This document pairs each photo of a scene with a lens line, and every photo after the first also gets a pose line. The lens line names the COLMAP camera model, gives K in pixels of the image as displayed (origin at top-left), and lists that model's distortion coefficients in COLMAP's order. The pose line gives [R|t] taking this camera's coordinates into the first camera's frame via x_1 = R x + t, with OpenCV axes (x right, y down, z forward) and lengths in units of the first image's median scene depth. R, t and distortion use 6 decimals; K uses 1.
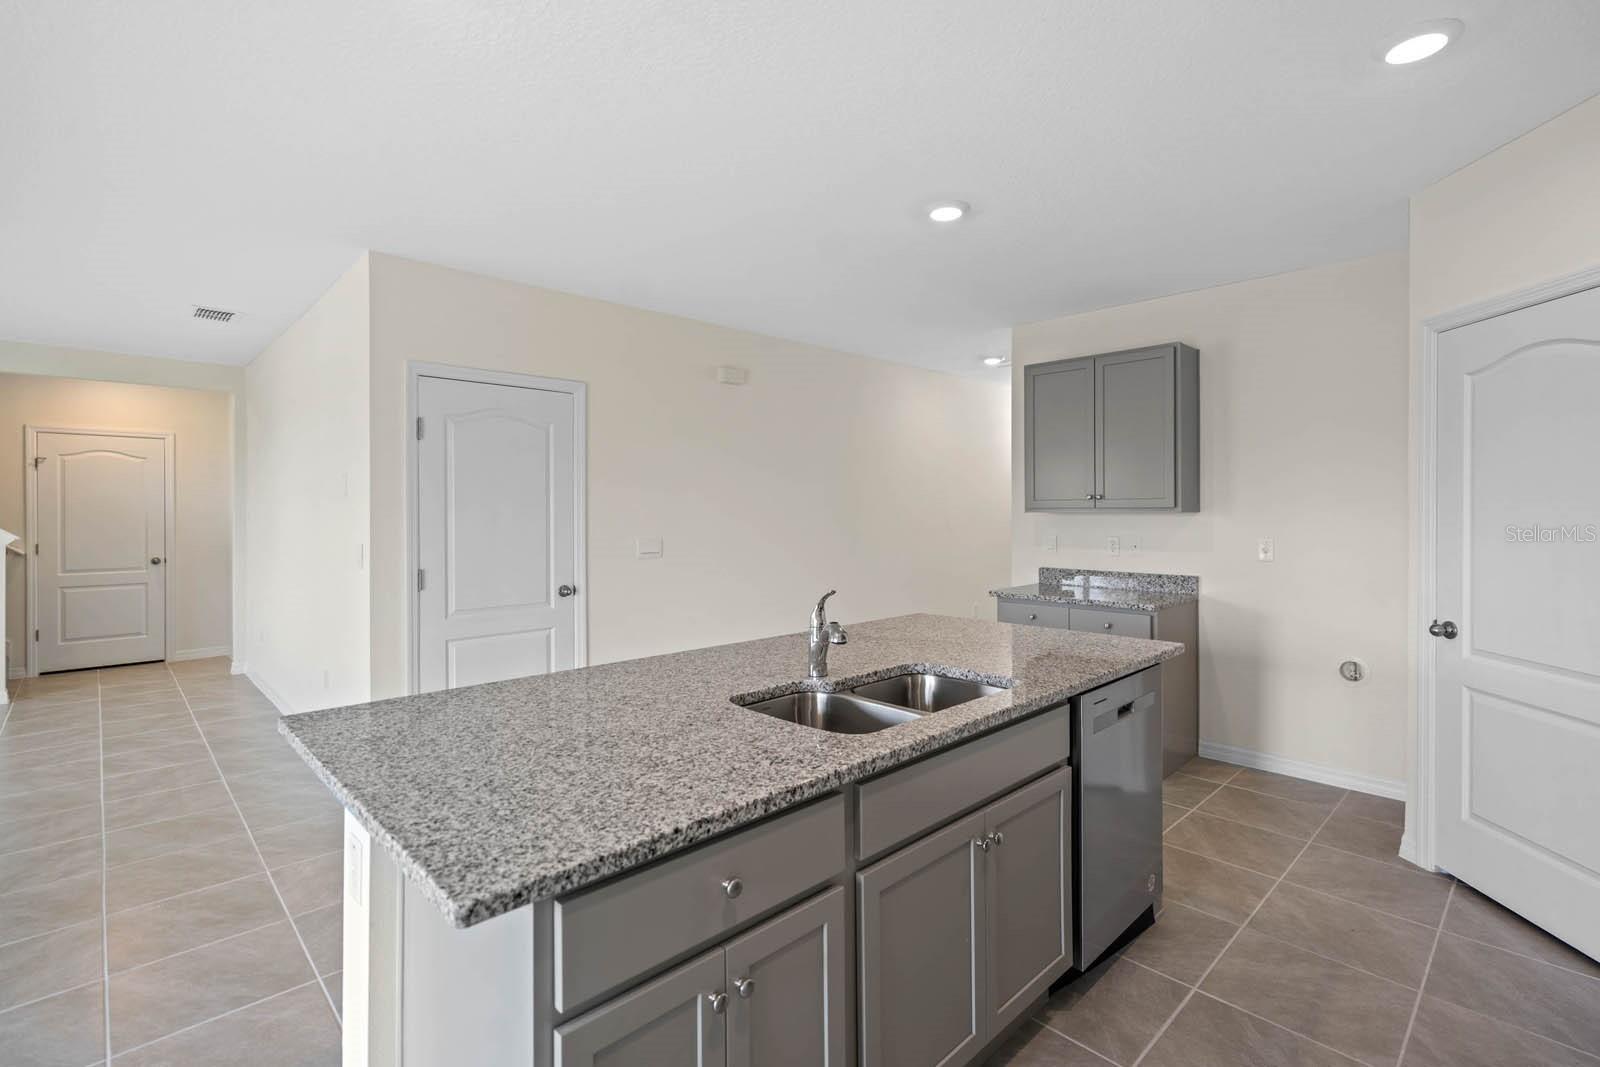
lens RADIAL K [[730.9, 0, 800.8], [0, 730.9, 519.3], [0, 0, 1]] dist [-0.003509, 0.002176]
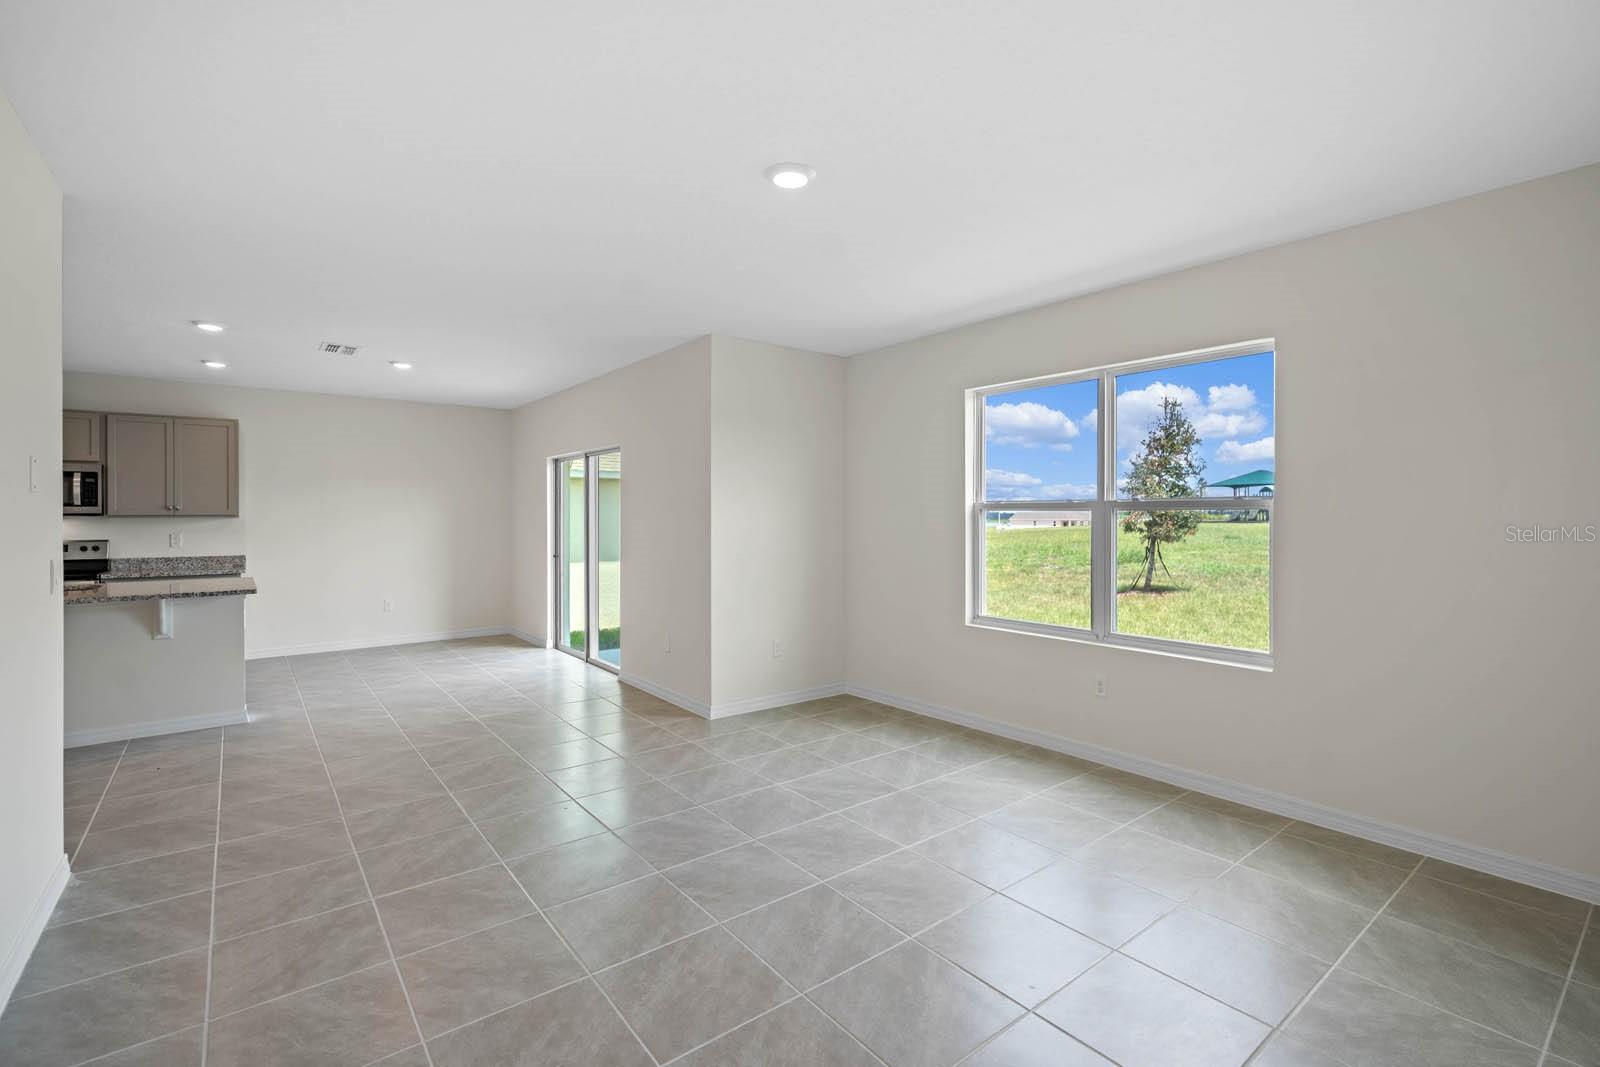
lens RADIAL K [[730.9, 0, 805.2], [0, 730.9, 508.2], [0, 0, 1]] dist [-0.003509, 0.002176]
pose [[-0.994755, 0.002943, 0.102242, -1.351883], [0.003458, 0.999982, 0.004862, -0.020909], [-0.102225, 0.005190, -0.994748, 1.555525]]
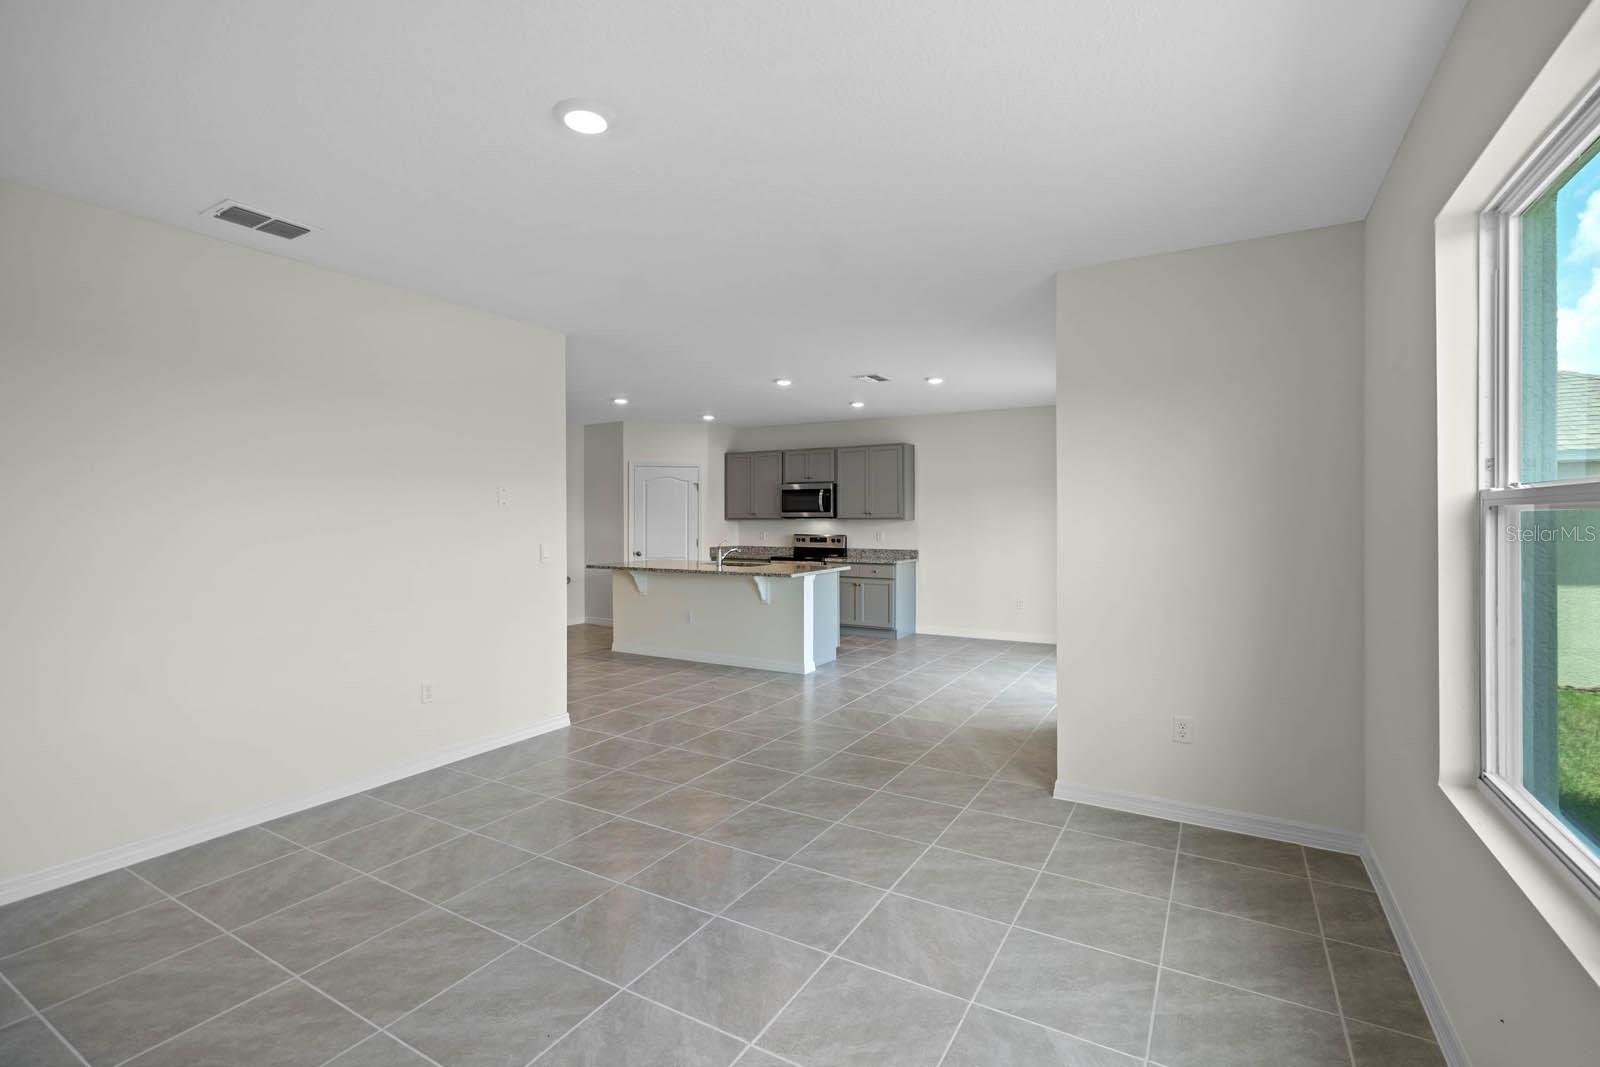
lens RADIAL K [[730.9, 0, 799.9], [0, 730.9, 504.9], [0, 0, 1]] dist [-0.003509, 0.002176]
pose [[-0.269839, 0.018527, 0.962727, -1.882988], [0.013591, 0.999789, -0.015431, -0.010553], [-0.962809, 0.008921, -0.270034, 0.851921]]
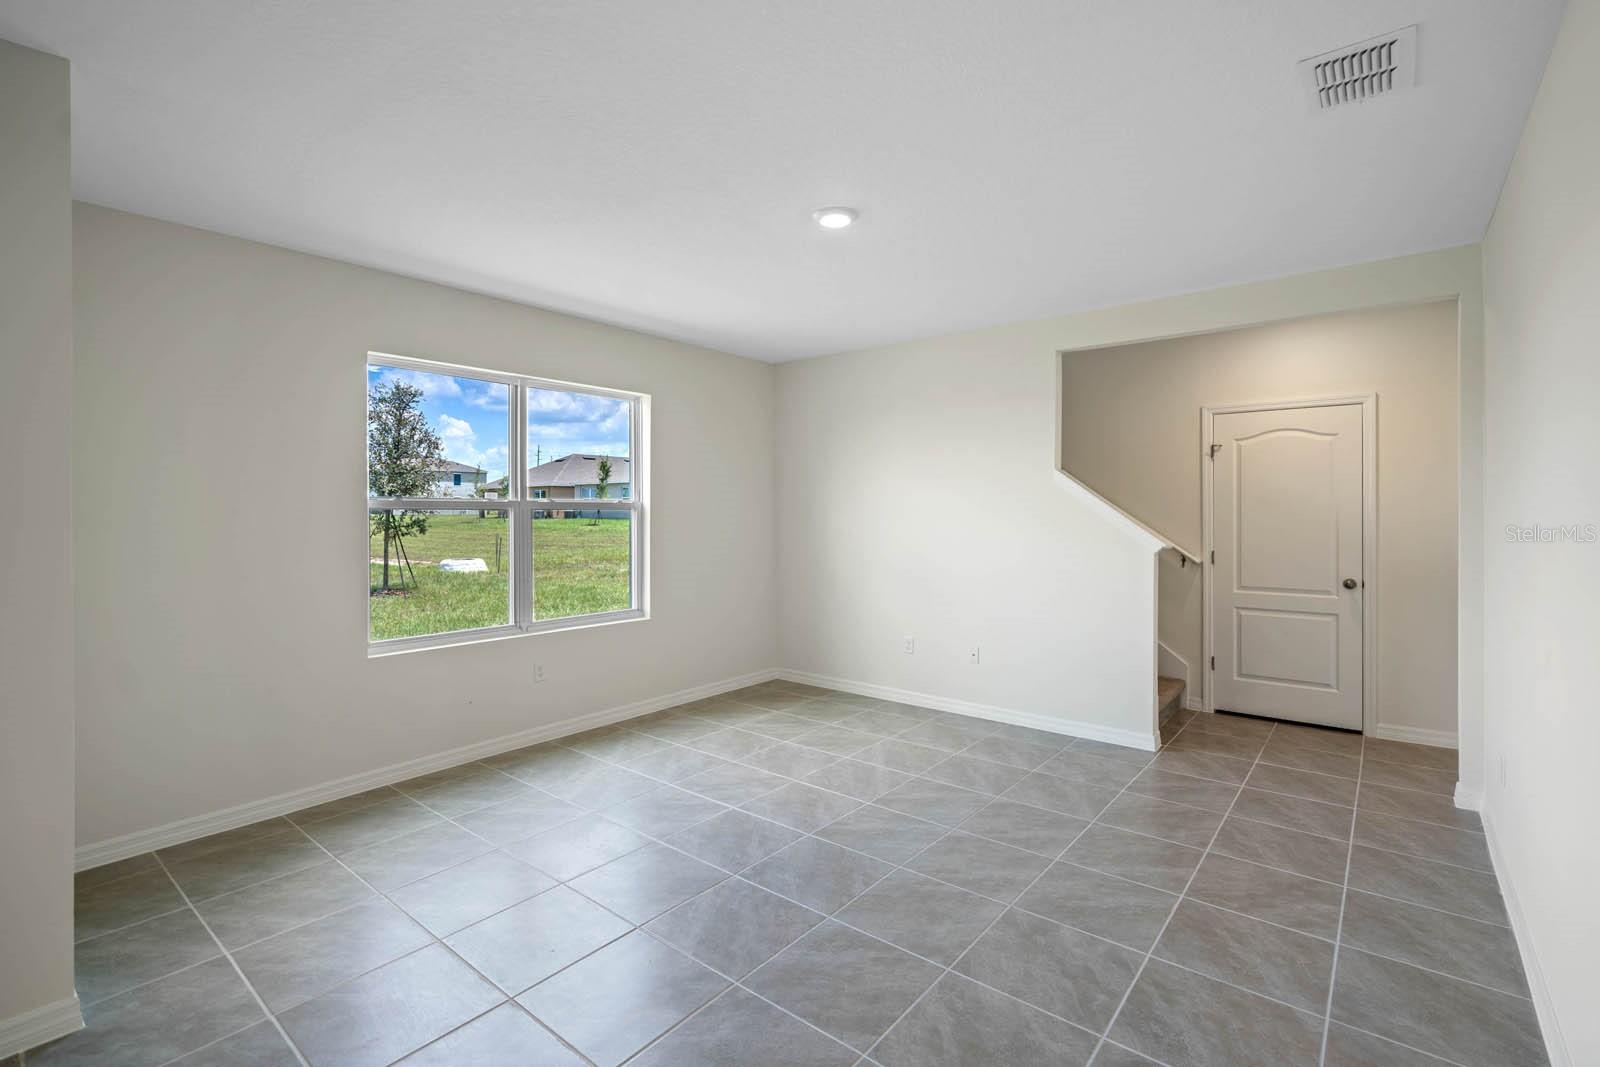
lens RADIAL K [[730.9, 0, 801.0], [0, 730.9, 501.0], [0, 0, 1]] dist [-0.003509, 0.002176]
pose [[0.118286, -0.013117, -0.992893, -0.470812], [-0.008137, 0.999866, -0.014178, -0.010852], [0.992946, 0.009756, 0.118163, 0.723893]]
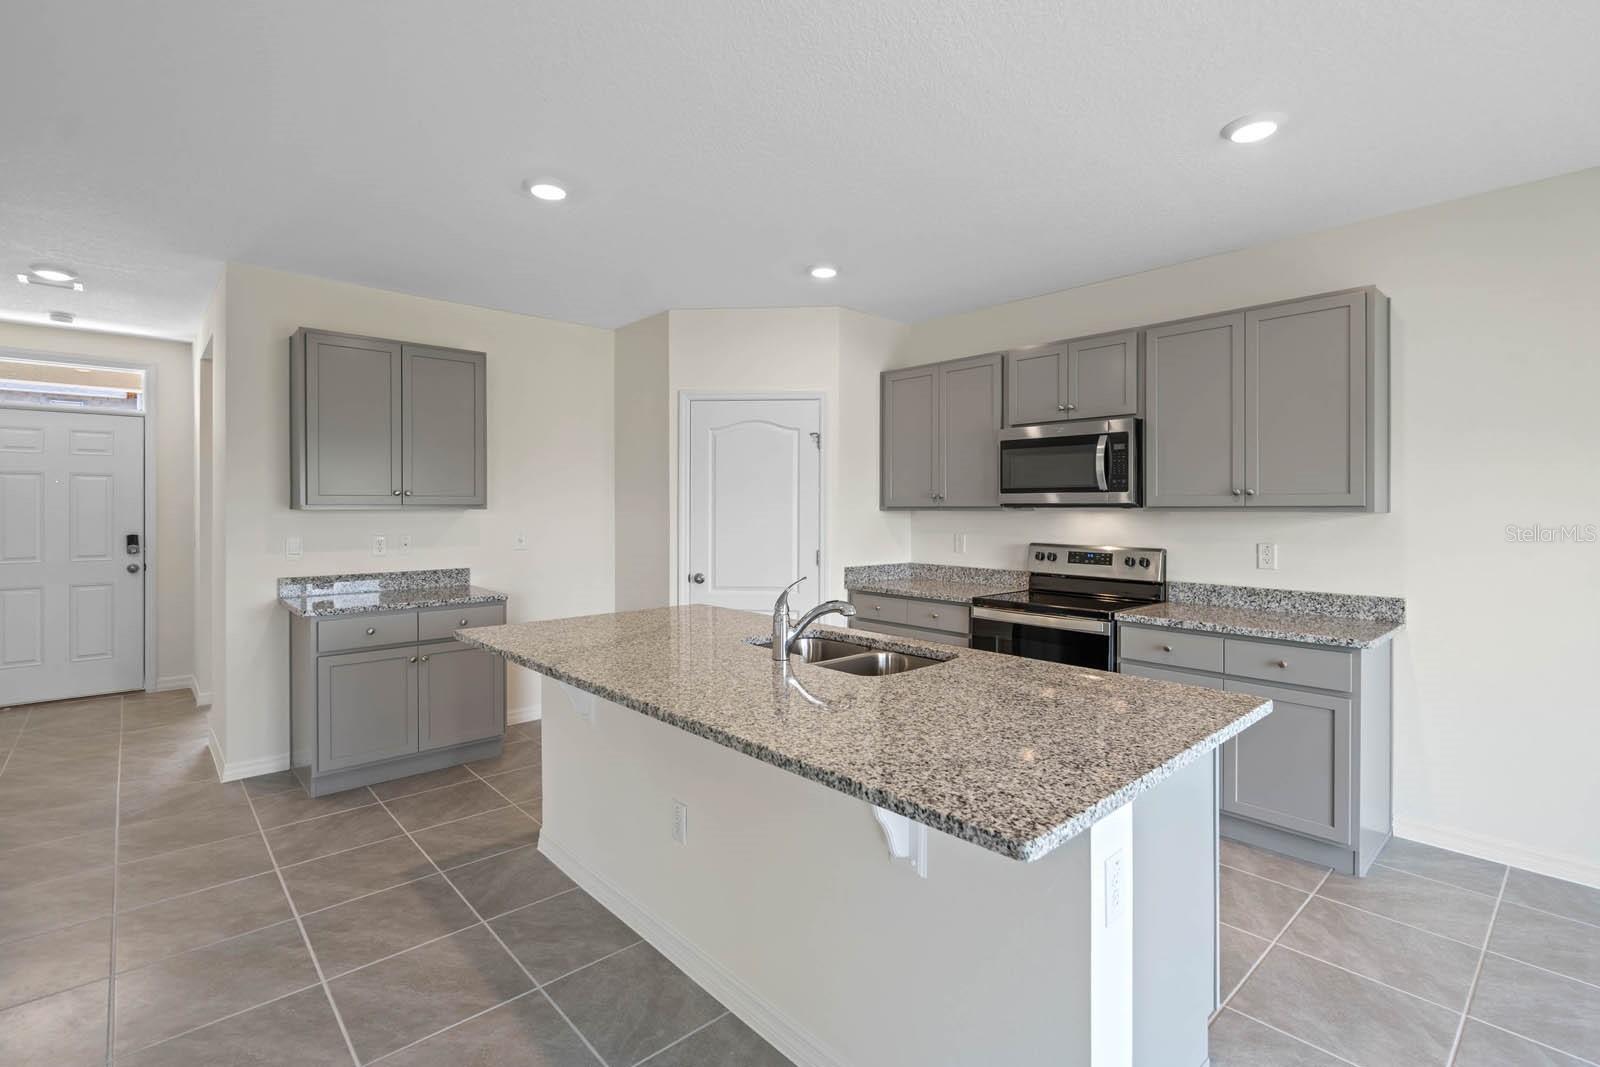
lens RADIAL K [[730.9, 0, 810.3], [0, 730.9, 508.6], [0, 0, 1]] dist [-0.003509, 0.002176]
pose [[0.020607, -0.000702, 0.999787, -0.572713], [0.011569, 0.999933, 0.000464, -0.005523], [-0.999721, 0.011557, 0.020614, 0.502872]]
